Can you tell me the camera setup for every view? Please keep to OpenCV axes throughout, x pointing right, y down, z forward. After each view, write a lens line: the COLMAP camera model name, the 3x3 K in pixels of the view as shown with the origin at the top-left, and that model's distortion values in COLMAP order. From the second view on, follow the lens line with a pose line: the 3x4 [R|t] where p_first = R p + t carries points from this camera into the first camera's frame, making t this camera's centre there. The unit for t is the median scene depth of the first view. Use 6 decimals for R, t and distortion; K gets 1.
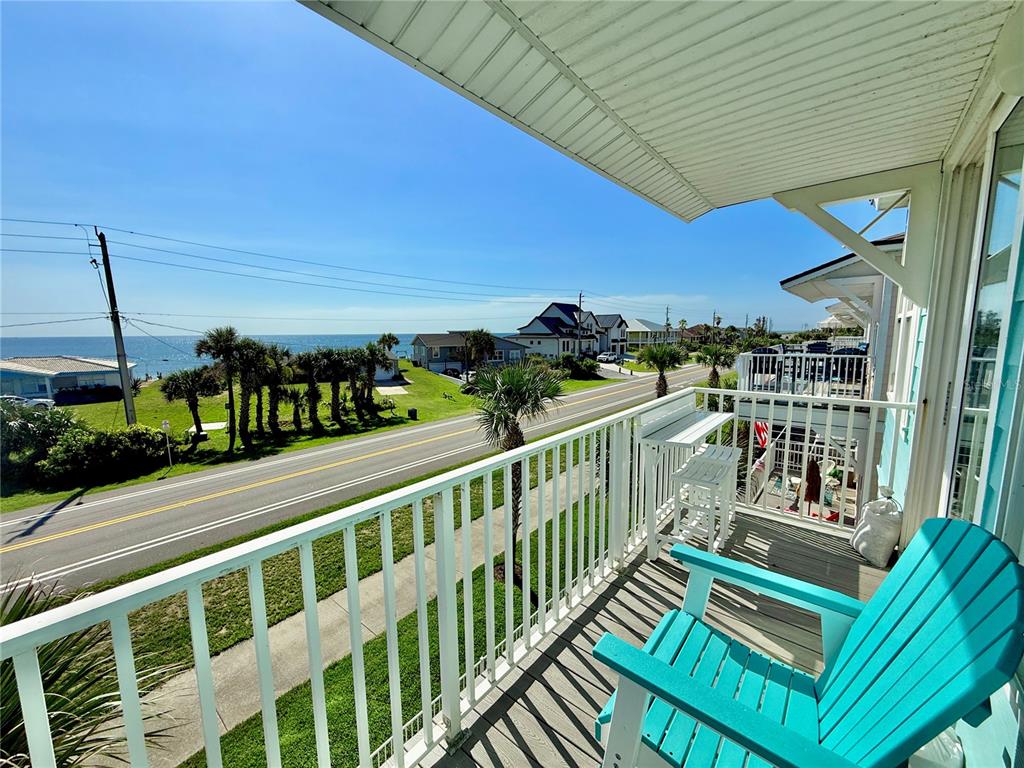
lens RADIAL K [[406.6, 0, 510.3], [0, 406.6, 383.6], [0, 0, 1]] dist [-0.000518, 0.002919]
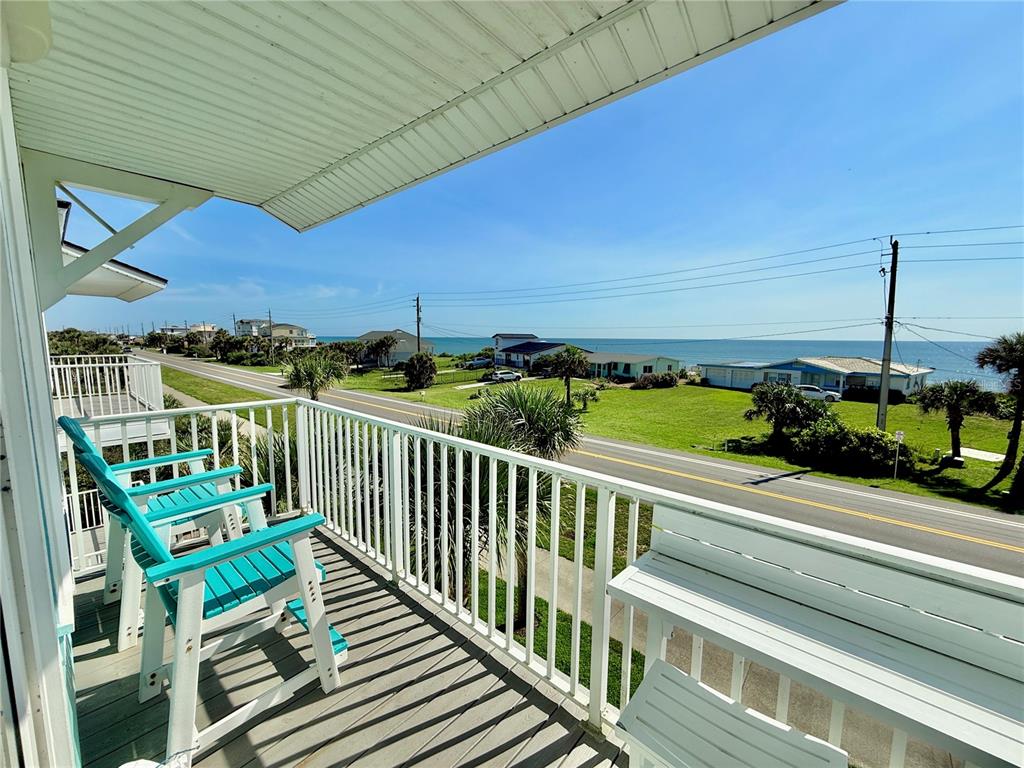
lens RADIAL K [[406.6, 0, 507.9], [0, 406.6, 378.7], [0, 0, 1]] dist [-0.000518, 0.002919]
pose [[-0.008351, 0.111456, -0.993734, 0.069973], [-0.134811, 0.984571, 0.111561, -0.008965], [0.990836, 0.134898, 0.006804, 0.066767]]
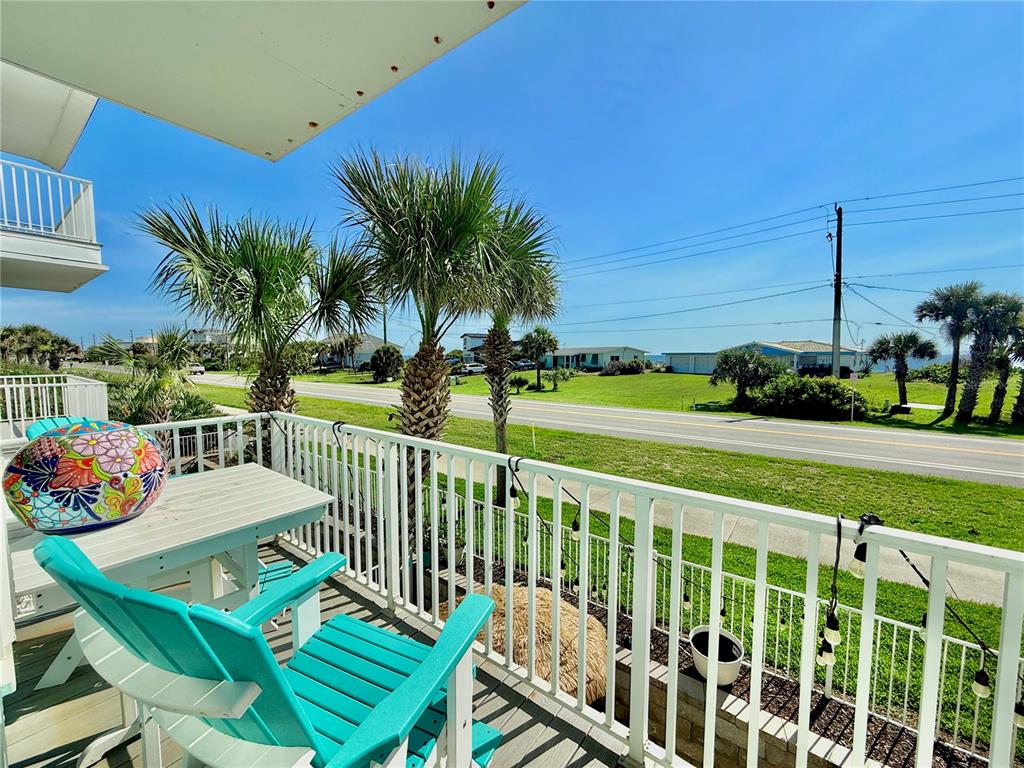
lens RADIAL K [[406.6, 0, 507.2], [0, 406.6, 381.9], [0, 0, 1]] dist [-0.000518, 0.002919]
pose [[0.068870, 0.090953, -0.993471, 0.064236], [-0.106530, 0.990812, 0.083325, 0.099355], [0.991922, 0.100095, 0.077927, 0.076680]]
